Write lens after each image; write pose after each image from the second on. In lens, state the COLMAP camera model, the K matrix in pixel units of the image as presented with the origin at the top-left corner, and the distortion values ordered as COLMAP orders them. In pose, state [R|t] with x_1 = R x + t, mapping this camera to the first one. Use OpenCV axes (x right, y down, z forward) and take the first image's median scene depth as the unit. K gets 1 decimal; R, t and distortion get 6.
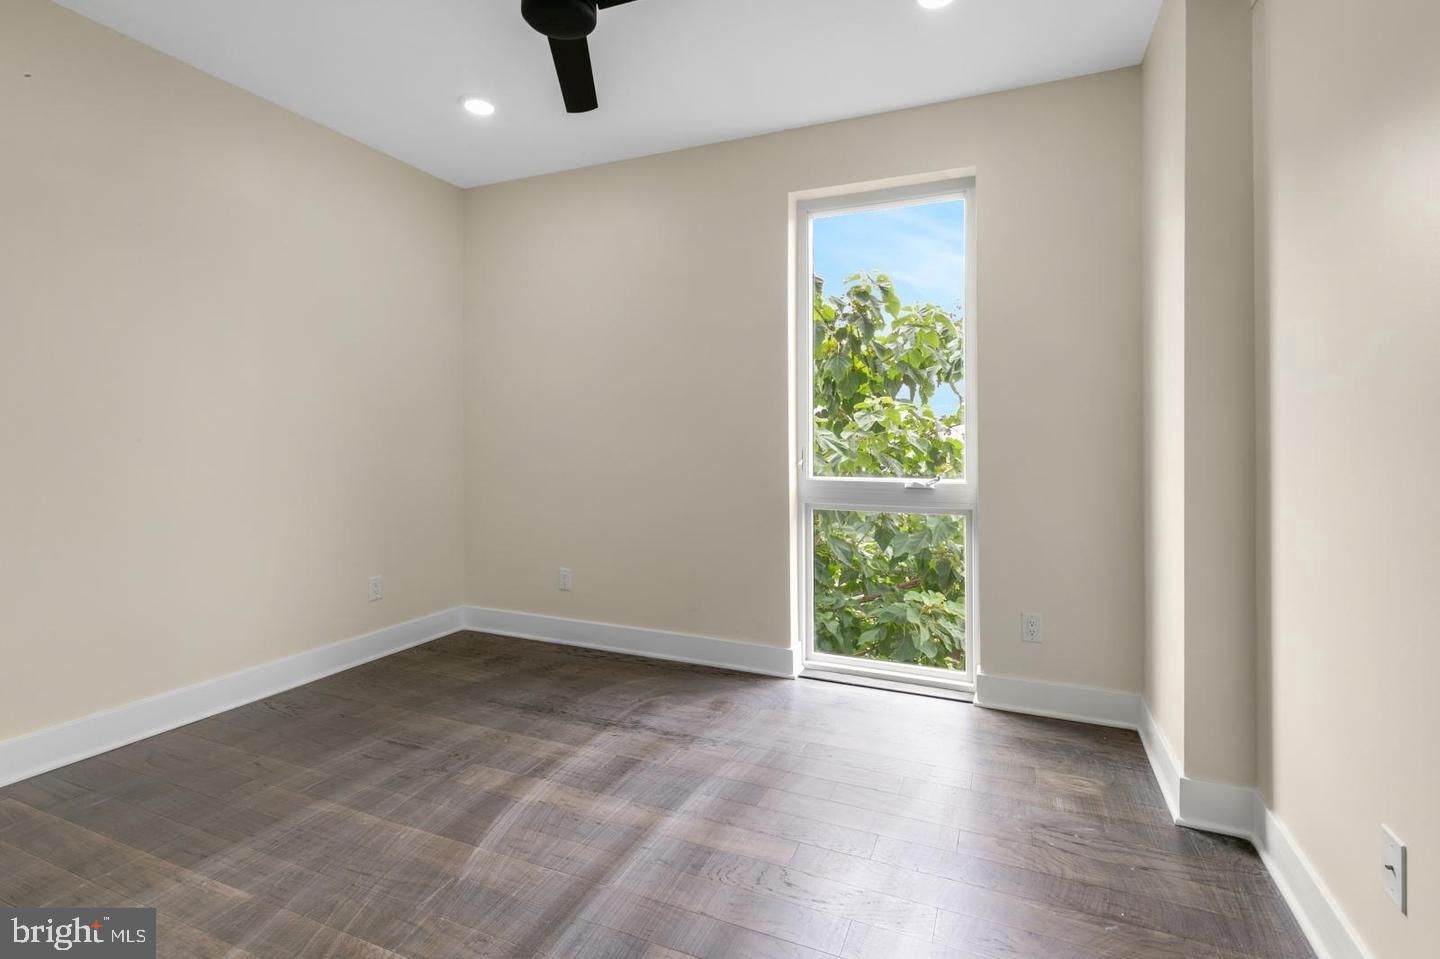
lens RADIAL K [[670.6, 0, 721.8], [0, 670.6, 469.0], [0, 0, 1]] dist [0.003156, 0.000121]
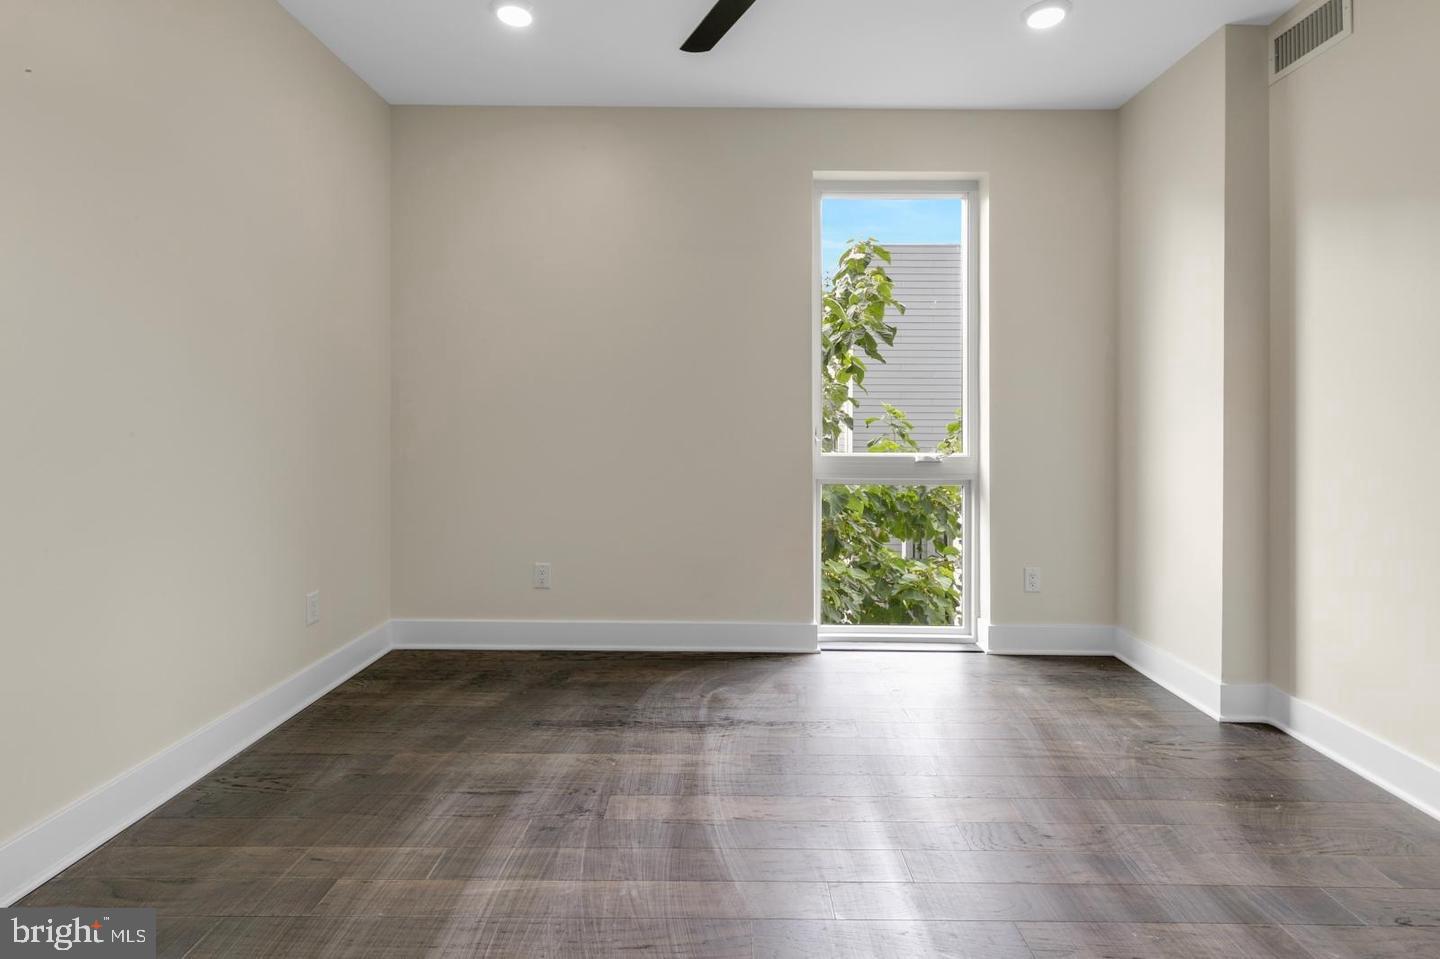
lens RADIAL K [[670.6, 0, 725.1], [0, 670.6, 450.5], [0, 0, 1]] dist [0.003156, 0.000121]
pose [[0.924214, -0.014819, 0.381586, -0.451739], [0.015282, 0.999882, 0.001816, 0.004412], [-0.381568, 0.004153, 0.924331, 0.132983]]
